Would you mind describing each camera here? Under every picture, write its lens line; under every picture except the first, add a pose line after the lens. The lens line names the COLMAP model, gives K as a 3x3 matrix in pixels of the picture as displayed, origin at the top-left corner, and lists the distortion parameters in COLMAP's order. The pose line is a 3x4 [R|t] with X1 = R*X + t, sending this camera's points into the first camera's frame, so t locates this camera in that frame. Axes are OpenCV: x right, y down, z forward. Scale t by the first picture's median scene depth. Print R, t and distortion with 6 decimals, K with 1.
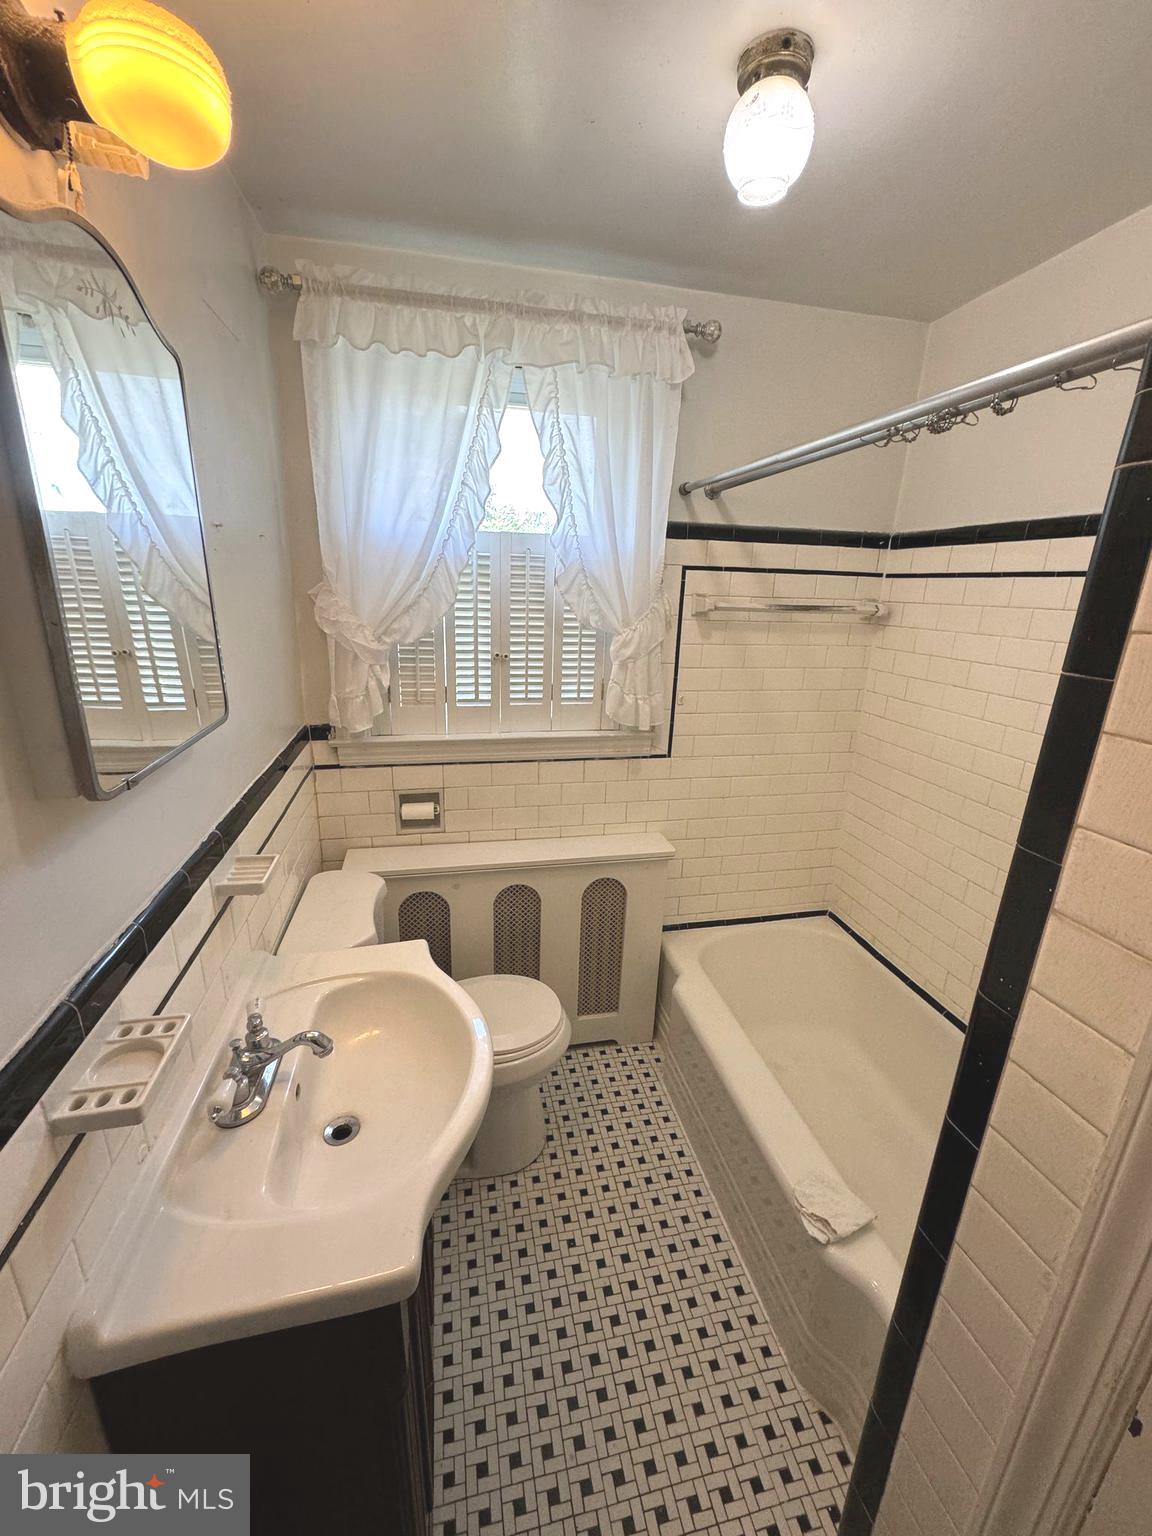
lens RADIAL K [[605.4, 0, 576.0], [0, 605.4, 768.0], [0, 0, 1]] dist [0.001942, -0.000348]
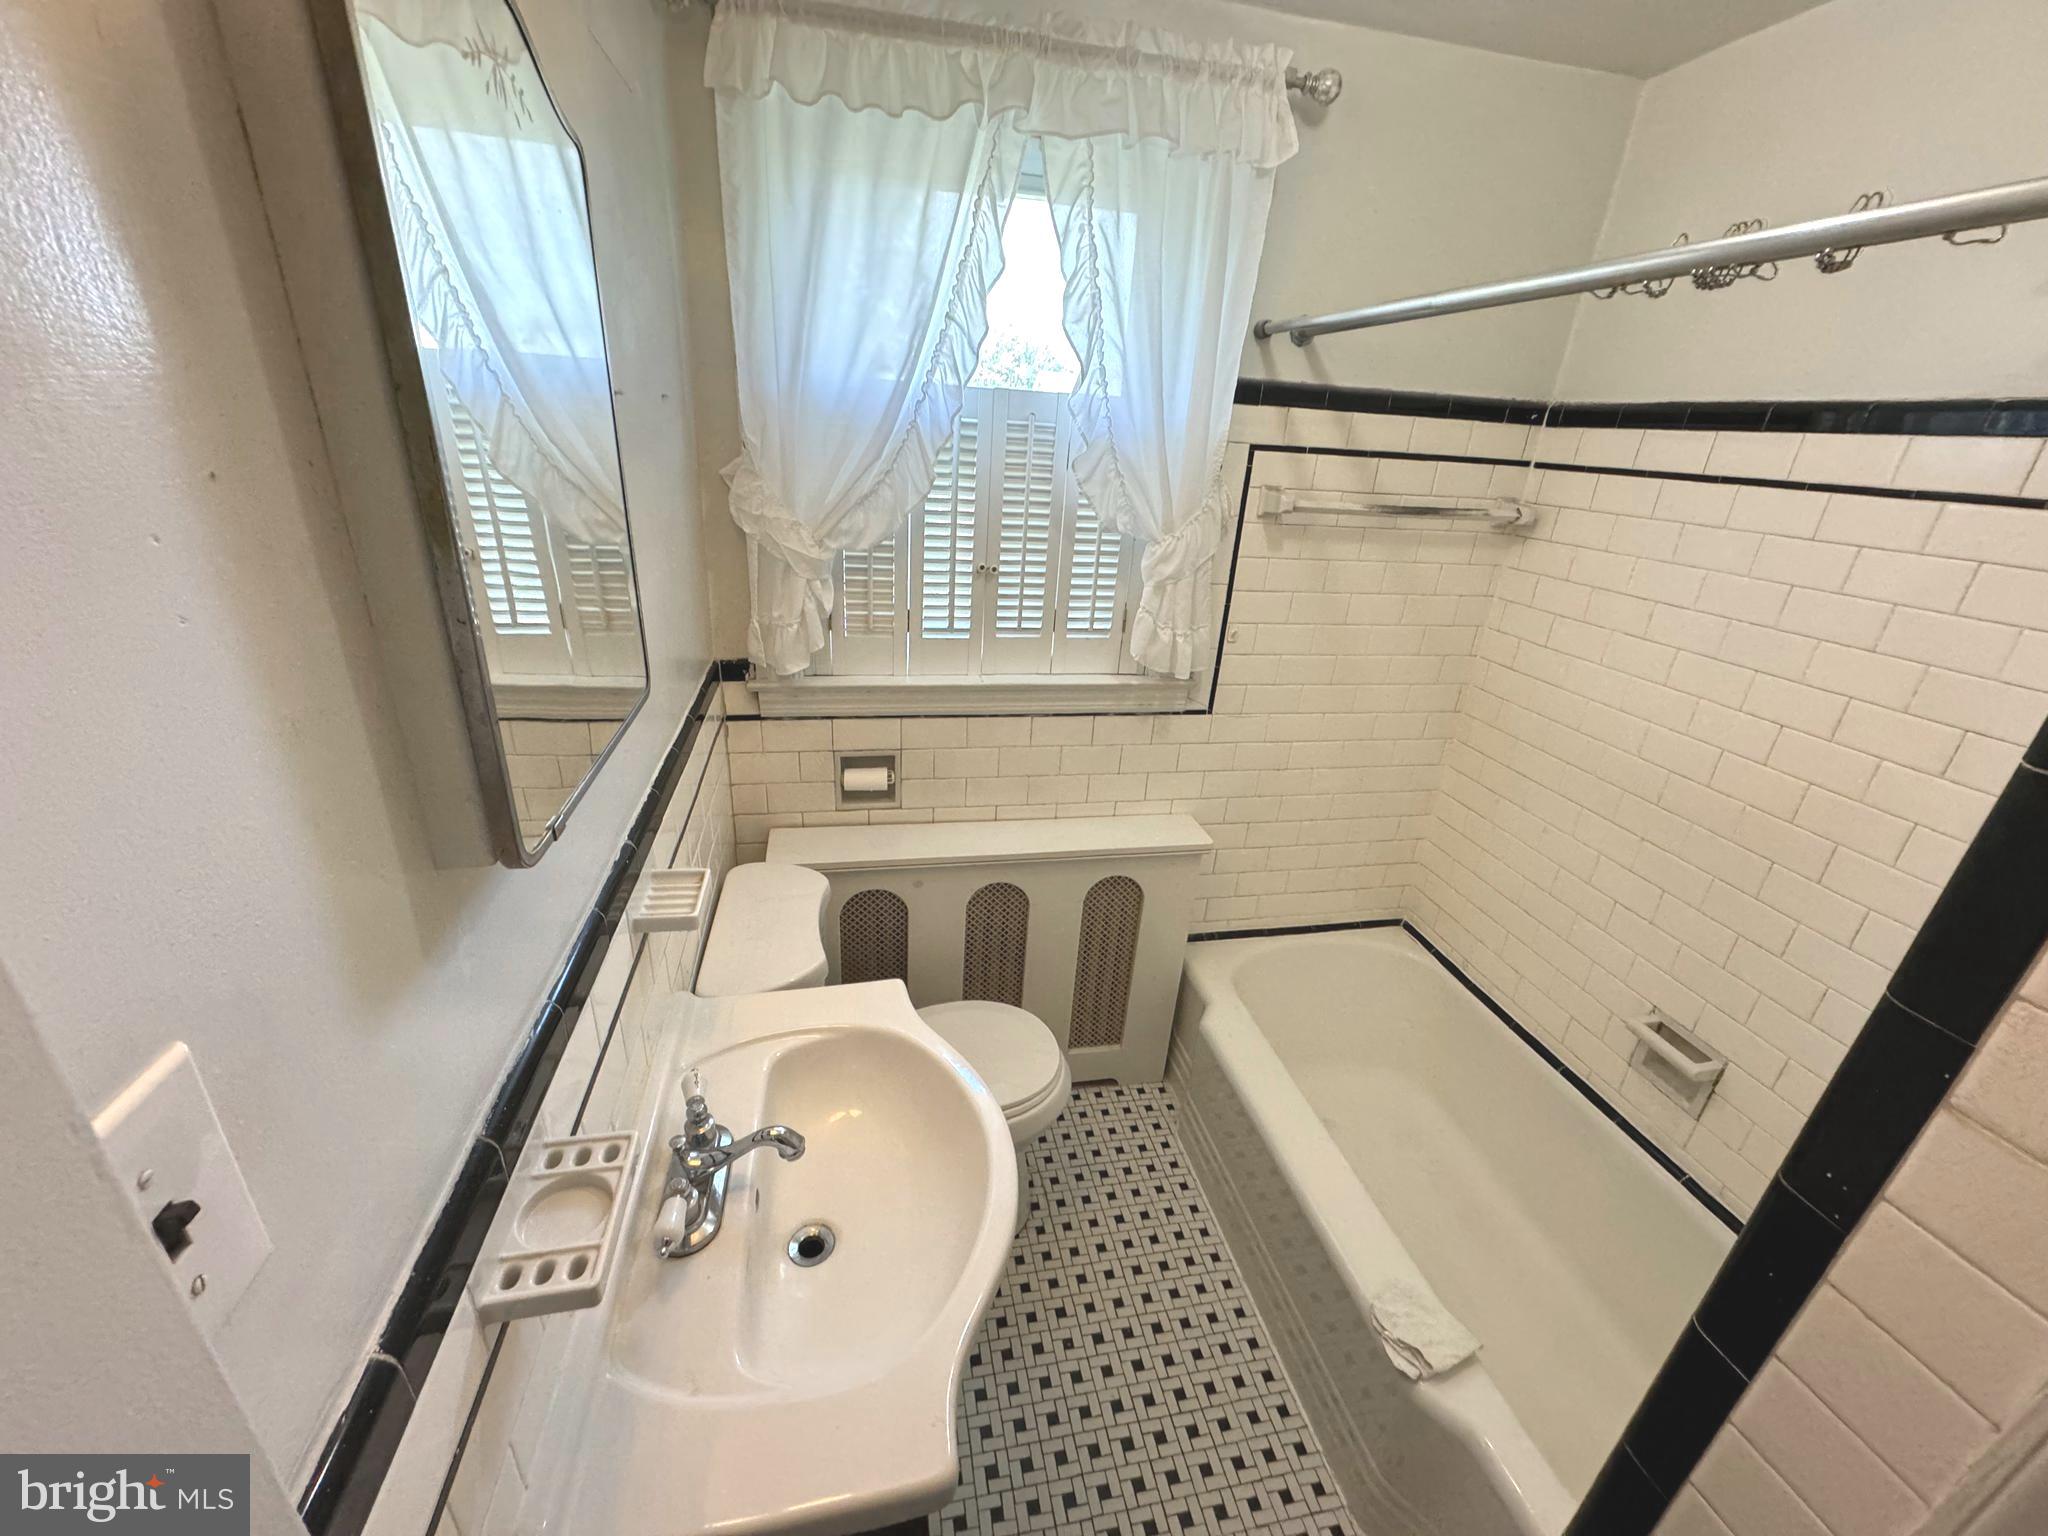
lens RADIAL K [[807.0, 0, 1024.0], [0, 807.0, 768.0], [0, 0, 1]] dist [-0.001549, 0.000201]
pose [[0.999489, 0.031928, -0.001398, -0.079472], [-0.031586, 0.993557, 0.108839, -0.062737], [0.004864, -0.108739, 0.994058, 0.038728]]
